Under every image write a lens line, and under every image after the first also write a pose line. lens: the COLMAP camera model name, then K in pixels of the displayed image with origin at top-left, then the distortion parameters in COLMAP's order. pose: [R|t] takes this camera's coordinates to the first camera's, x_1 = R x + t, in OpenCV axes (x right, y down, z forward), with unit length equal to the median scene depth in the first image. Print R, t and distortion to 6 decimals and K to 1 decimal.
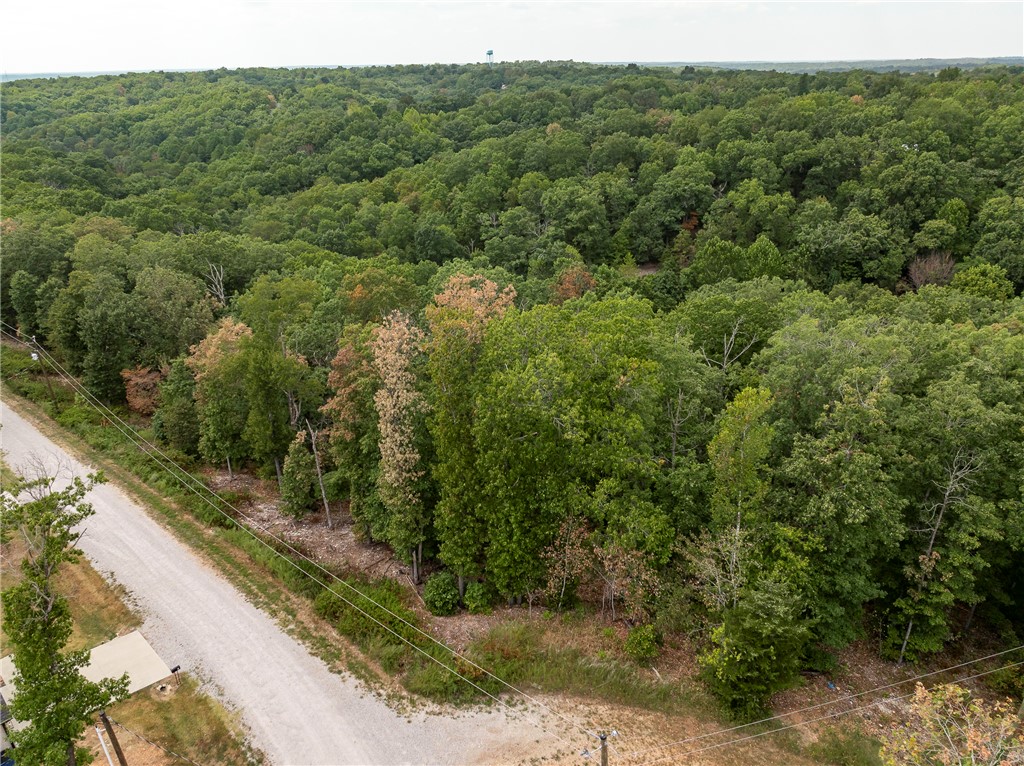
lens RADIAL K [[716.3, 0, 512.1], [0, 716.3, 382.3], [0, 0, 1]] dist [-0.032891, 0.018064]
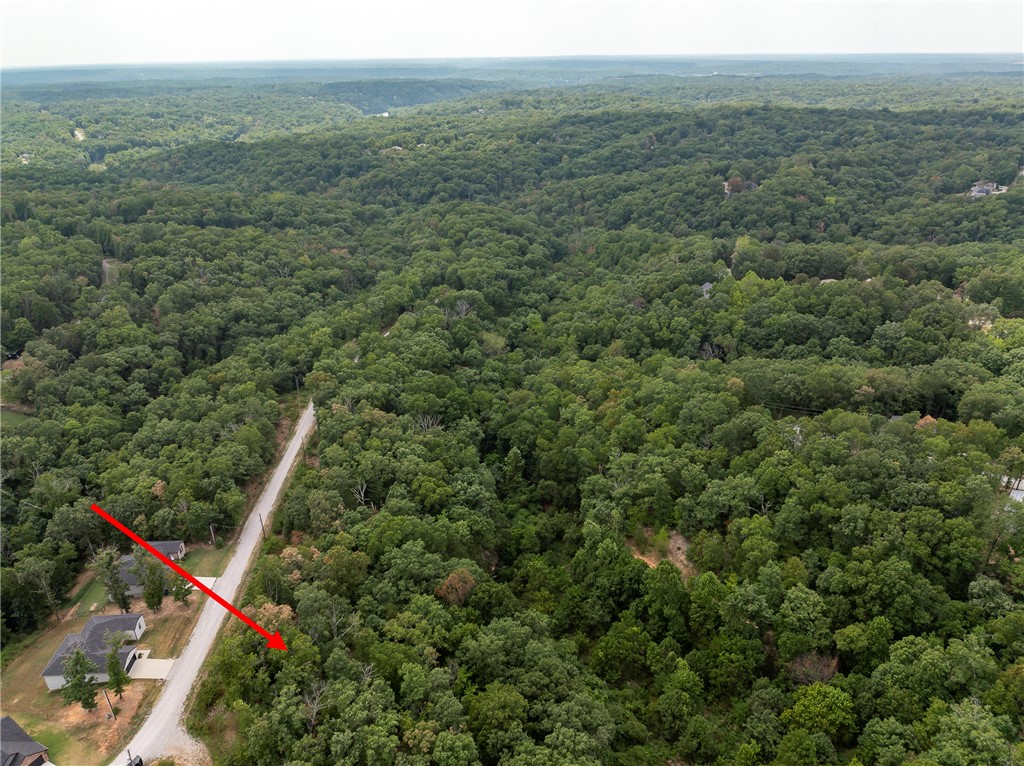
lens RADIAL K [[716.3, 0, 514.8], [0, 716.3, 383.6], [0, 0, 1]] dist [-0.032891, 0.018064]
pose [[0.733590, 0.291898, -0.613711, 1.531540], [-0.277620, 0.952987, 0.121418, -1.150007], [0.620300, 0.081307, 0.780139, -0.492848]]
